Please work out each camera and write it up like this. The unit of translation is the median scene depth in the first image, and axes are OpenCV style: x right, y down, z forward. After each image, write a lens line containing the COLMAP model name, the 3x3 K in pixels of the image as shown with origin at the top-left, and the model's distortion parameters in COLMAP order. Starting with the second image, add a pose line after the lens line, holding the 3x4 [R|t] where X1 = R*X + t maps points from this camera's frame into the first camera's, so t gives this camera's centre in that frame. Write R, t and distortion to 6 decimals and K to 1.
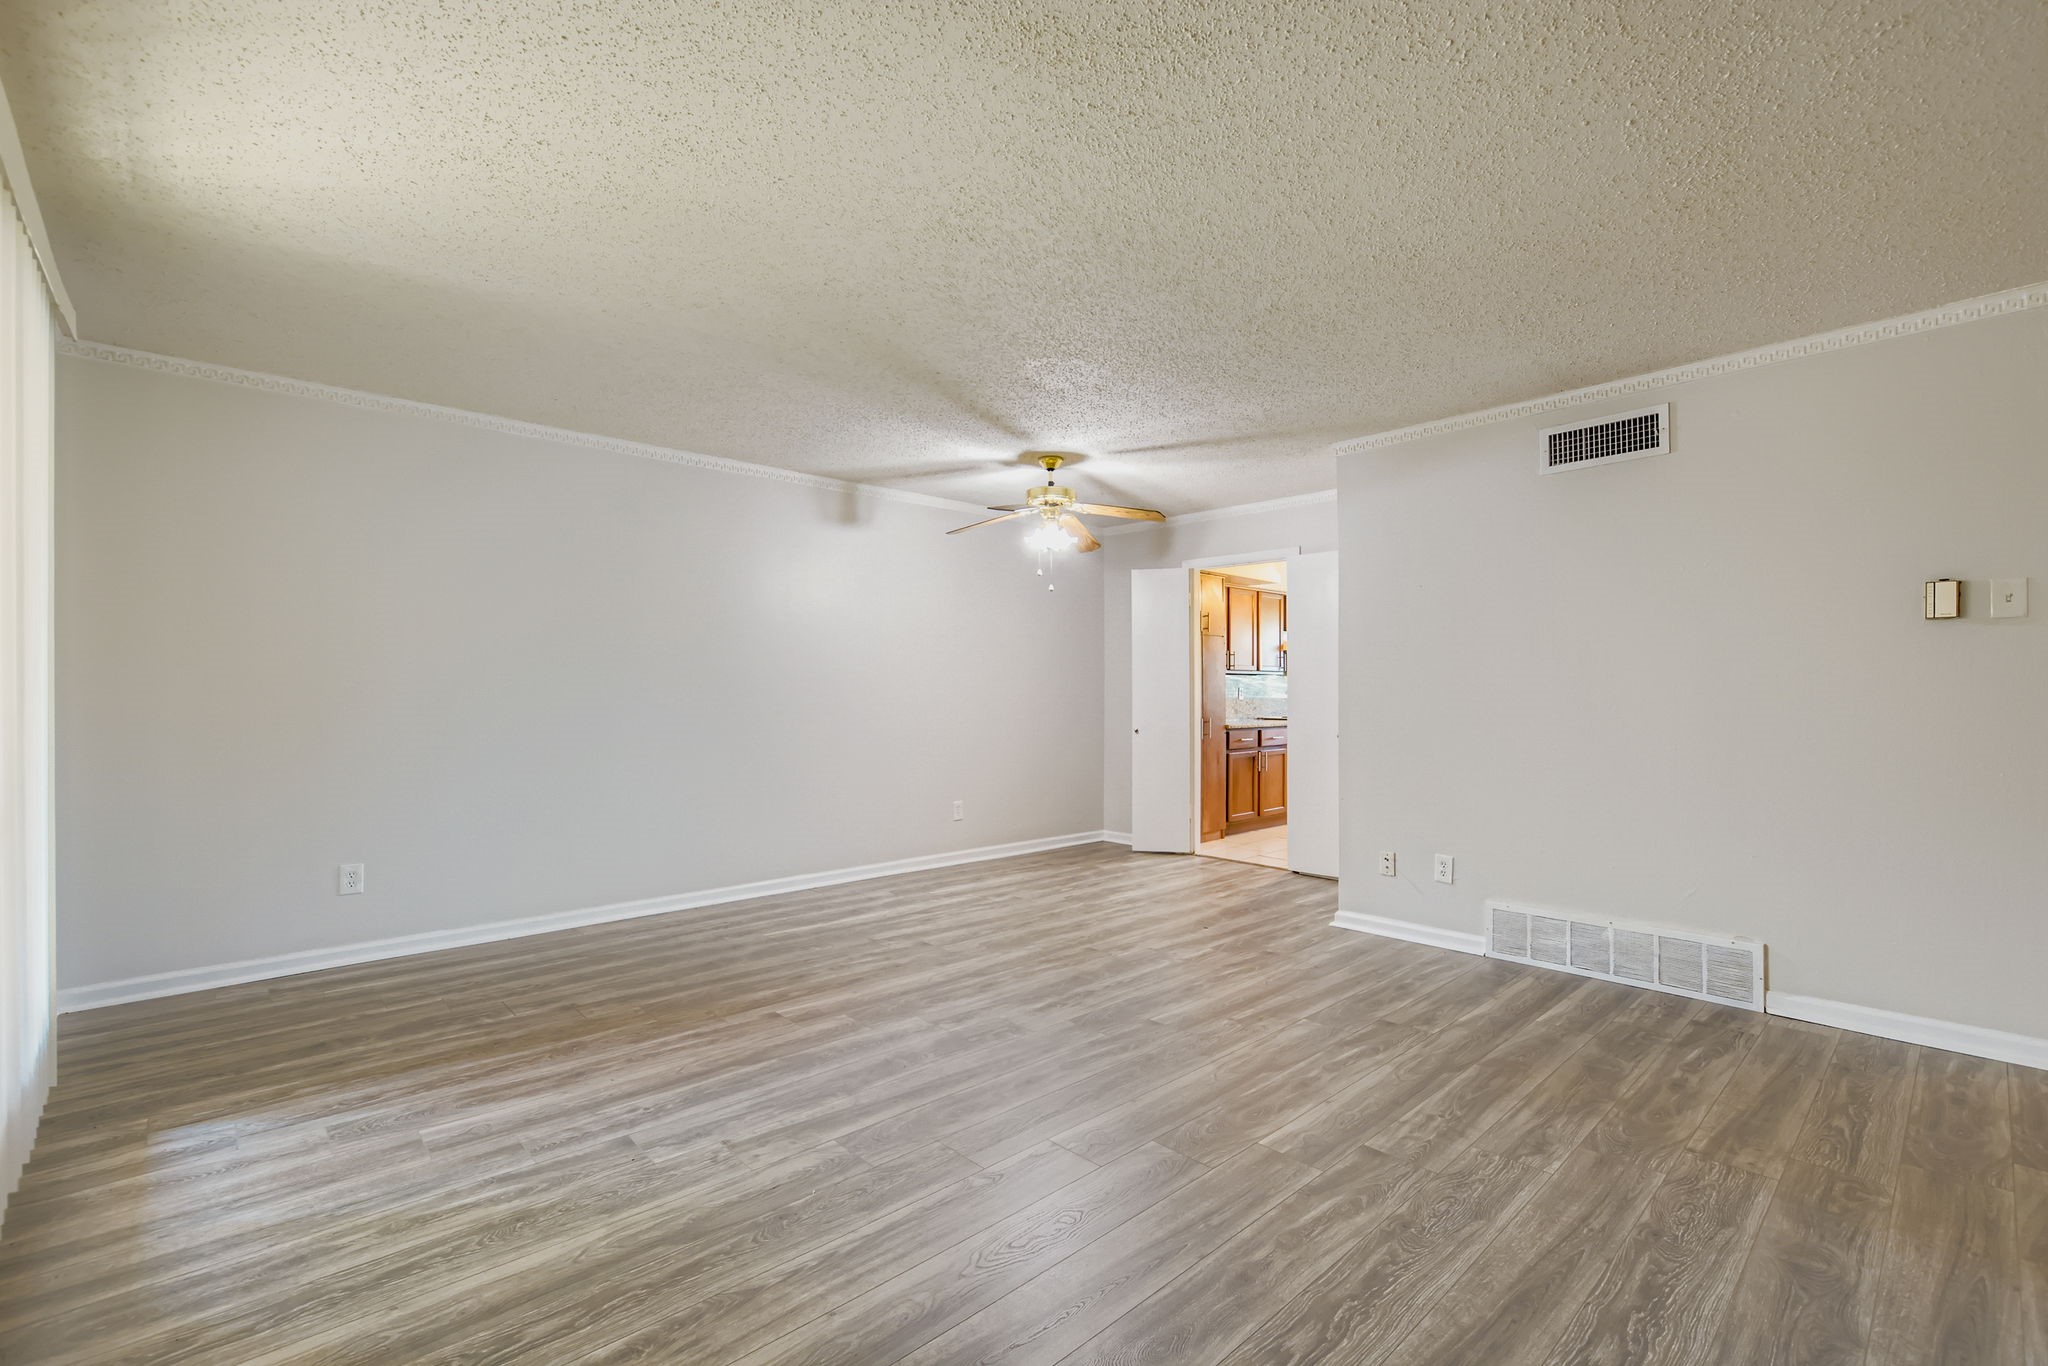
lens RADIAL K [[894.9, 0, 1026.1], [0, 894.9, 693.5], [0, 0, 1]] dist [-0.001850, -0.000102]
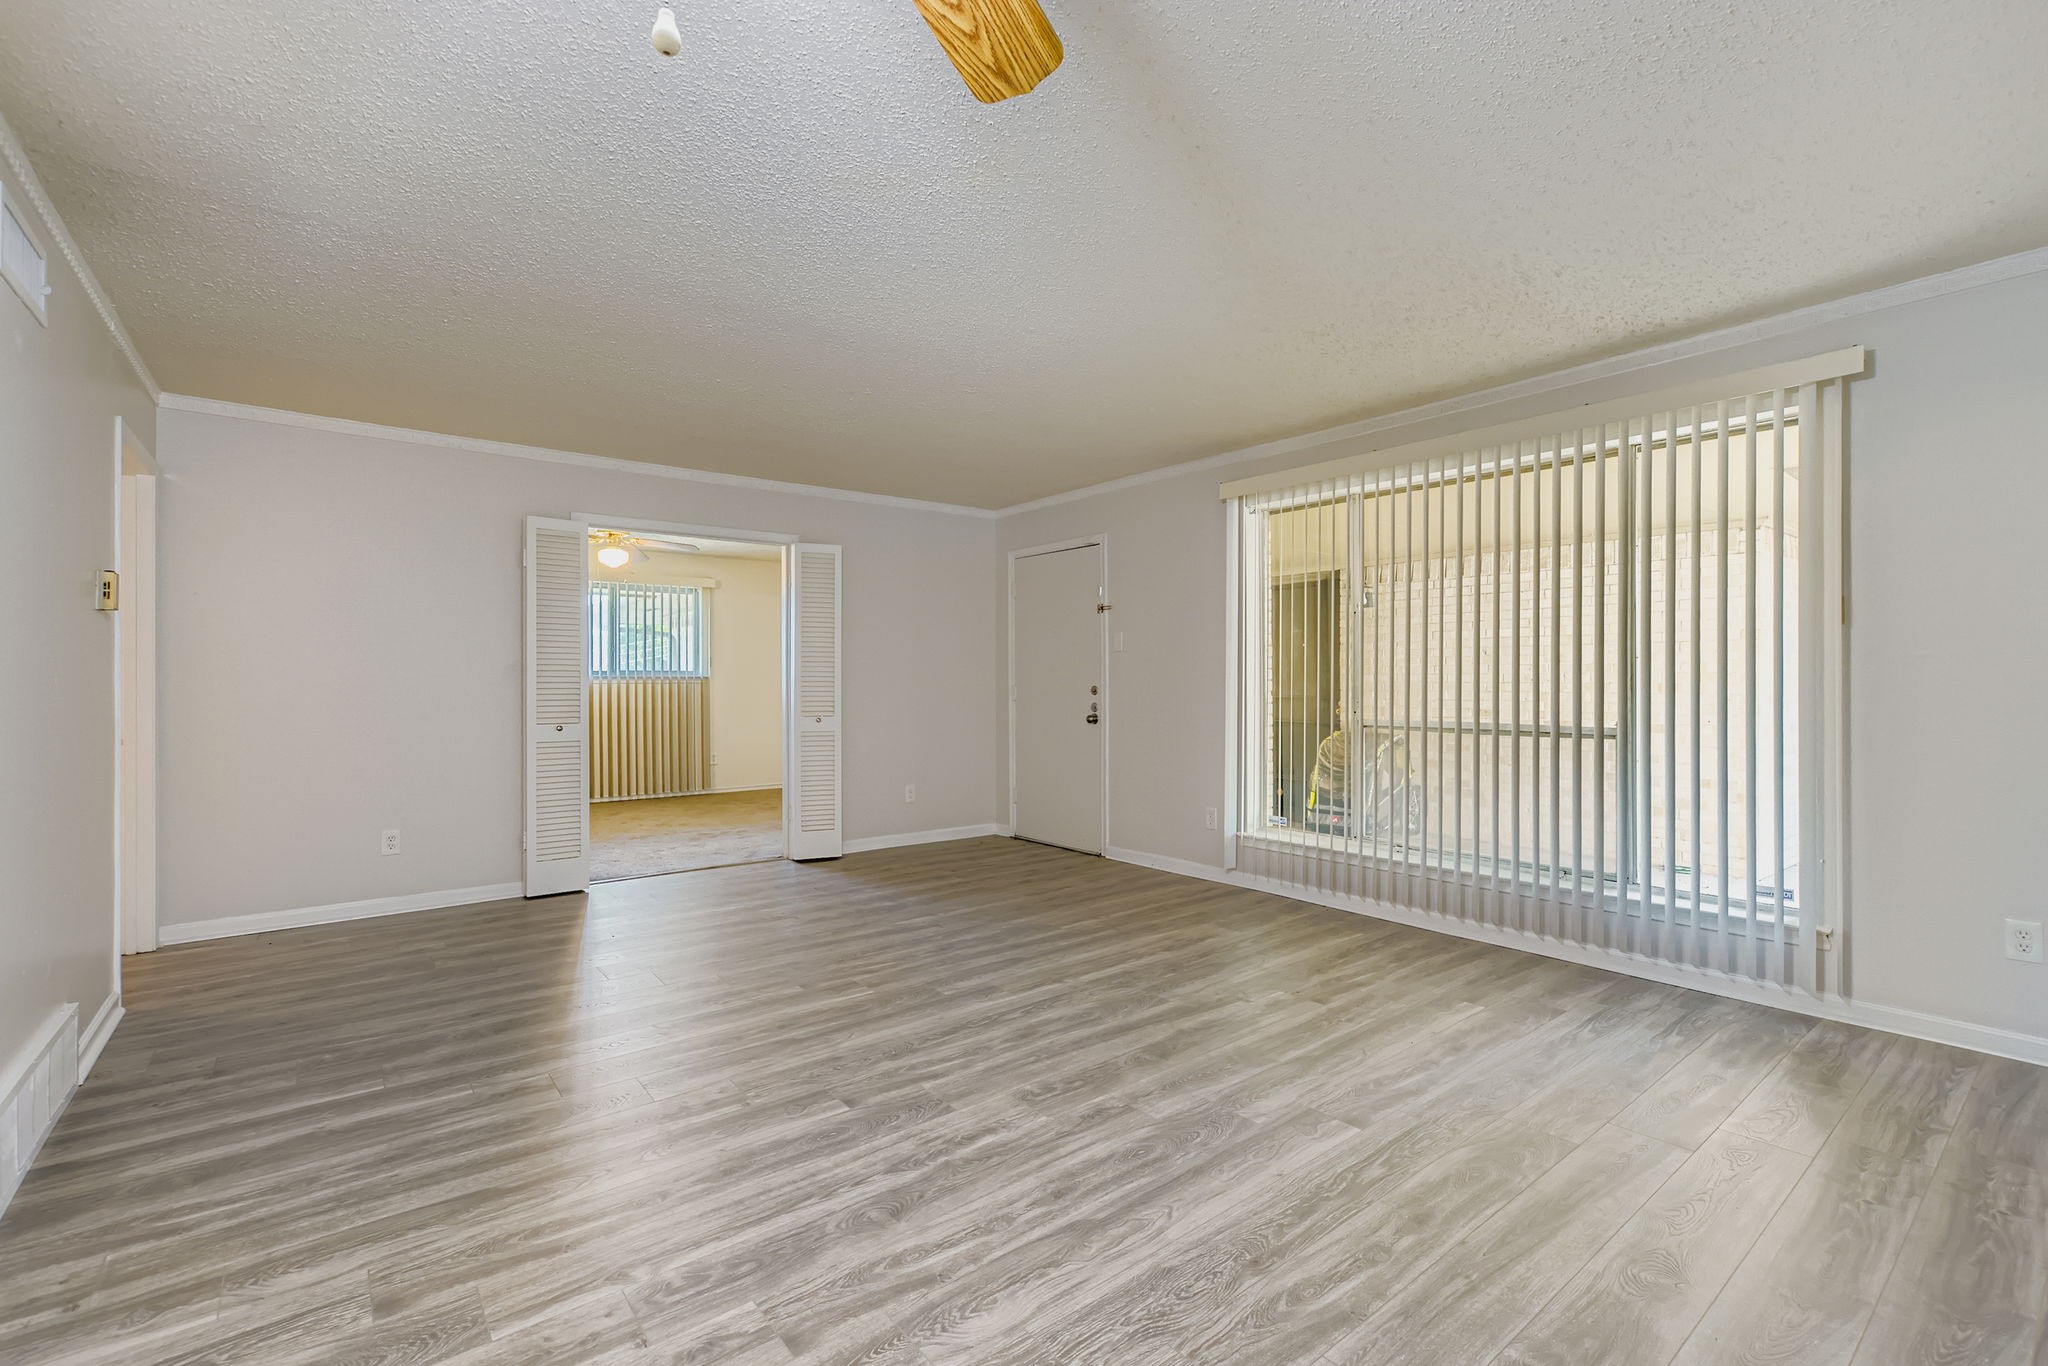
lens RADIAL K [[894.9, 0, 1026.1], [0, 894.9, 693.5], [0, 0, 1]] dist [-0.001850, -0.000102]
pose [[-0.996945, 0.000634, 0.078108, -0.063568], [0.001693, 0.999908, 0.013493, -0.000170], [-0.078092, 0.013584, -0.996854, 1.540834]]
